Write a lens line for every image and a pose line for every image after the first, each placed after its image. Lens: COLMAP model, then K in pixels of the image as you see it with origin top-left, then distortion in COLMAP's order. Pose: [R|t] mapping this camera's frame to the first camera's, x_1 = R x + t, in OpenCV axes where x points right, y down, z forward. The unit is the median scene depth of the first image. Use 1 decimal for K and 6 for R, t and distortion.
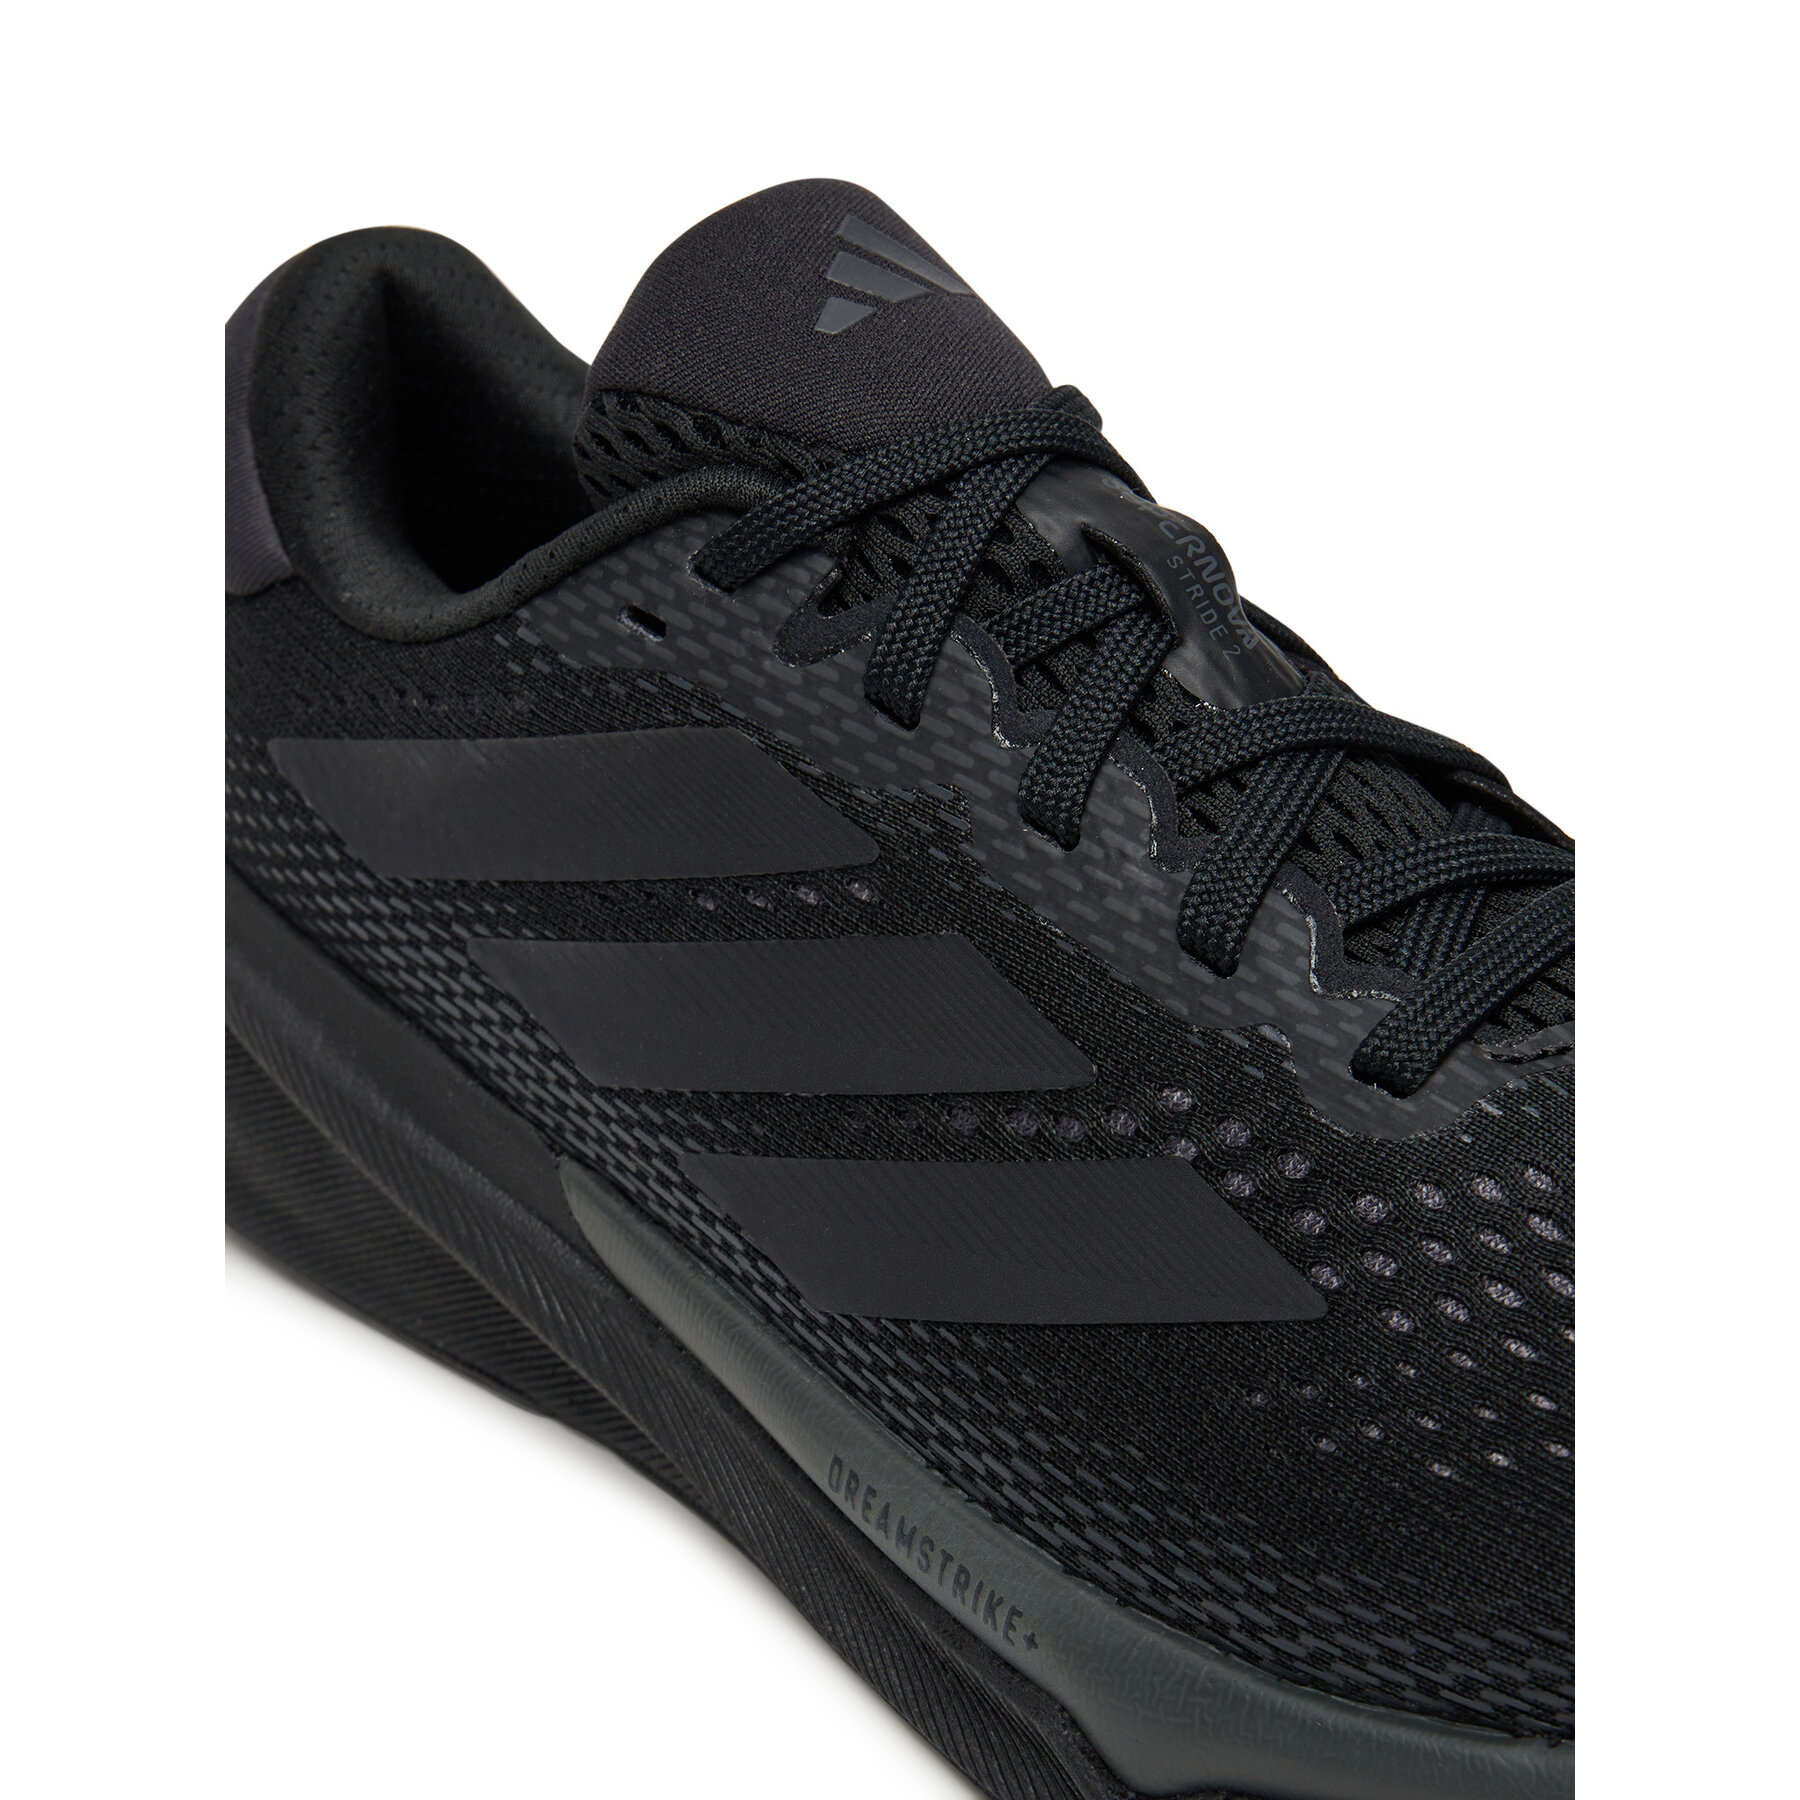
lens RADIAL K [[3593.8, 0, 900.0], [0, 3593.8, 900.0], [0, 0, 1]] dist [-0.057707, -0.105266]
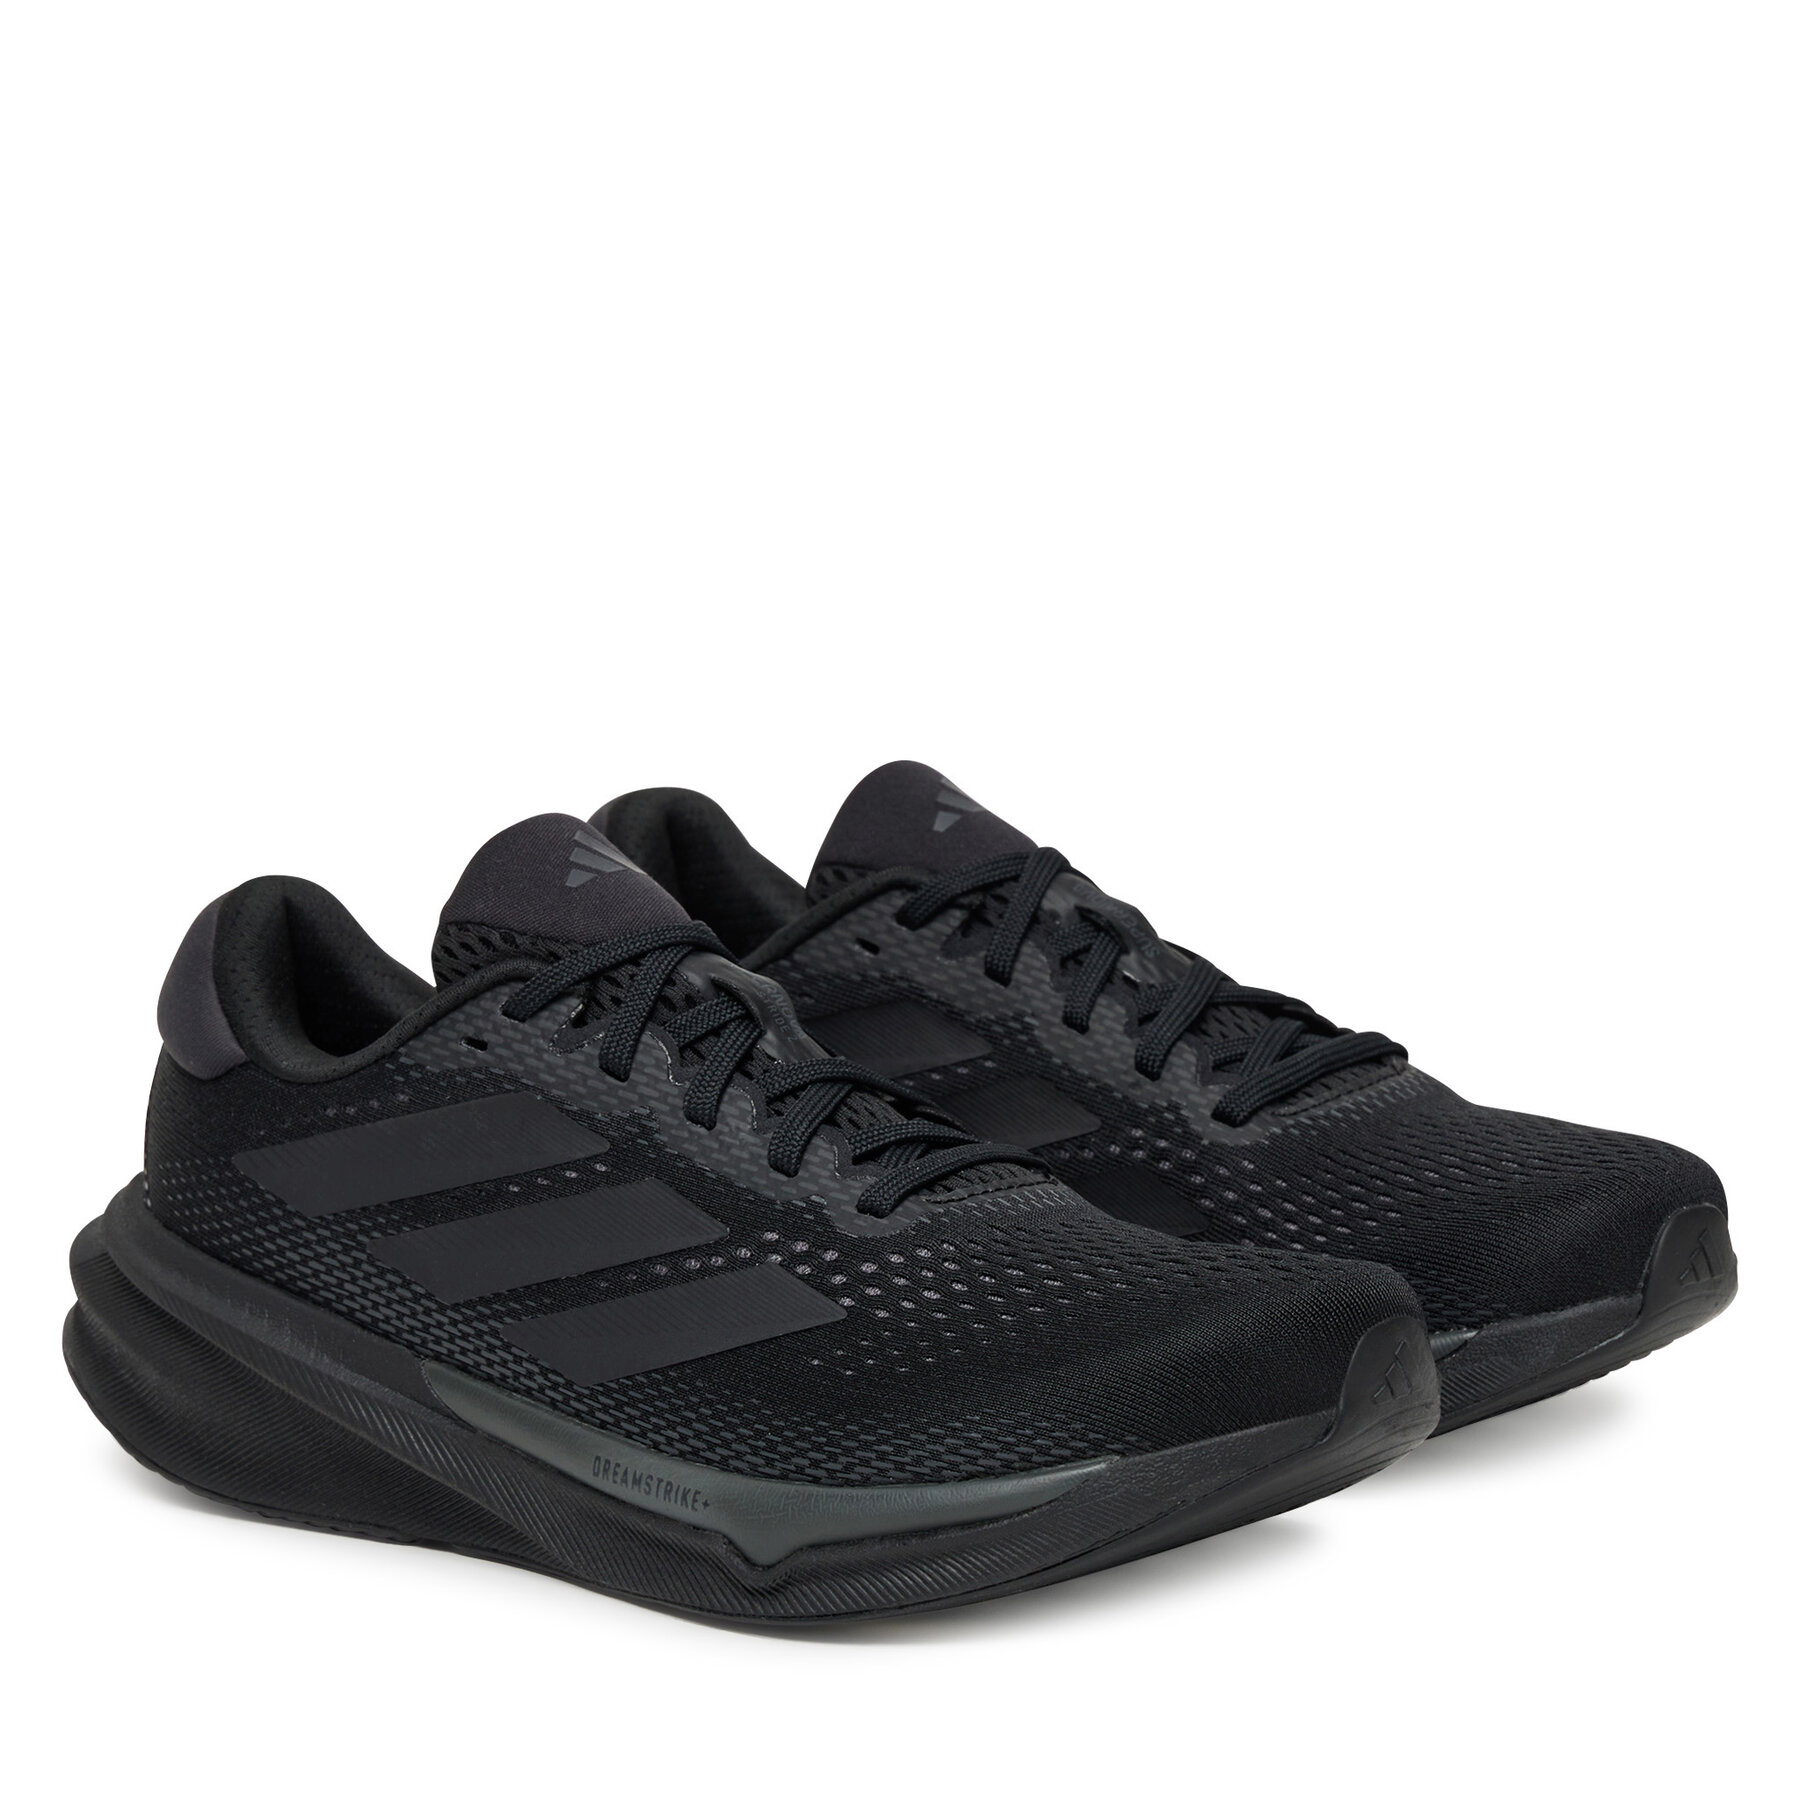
lens RADIAL K [[6302.5, 0, 900.0], [0, 6302.5, 900.0], [0, 0, 1]] dist [0.751701, -1.084095]
pose [[0.995866, -0.021313, 0.088302, -0.143305], [0.044982, 0.960235, -0.275545, 0.778213], [-0.078918, 0.278377, 0.957224, -2.206011]]
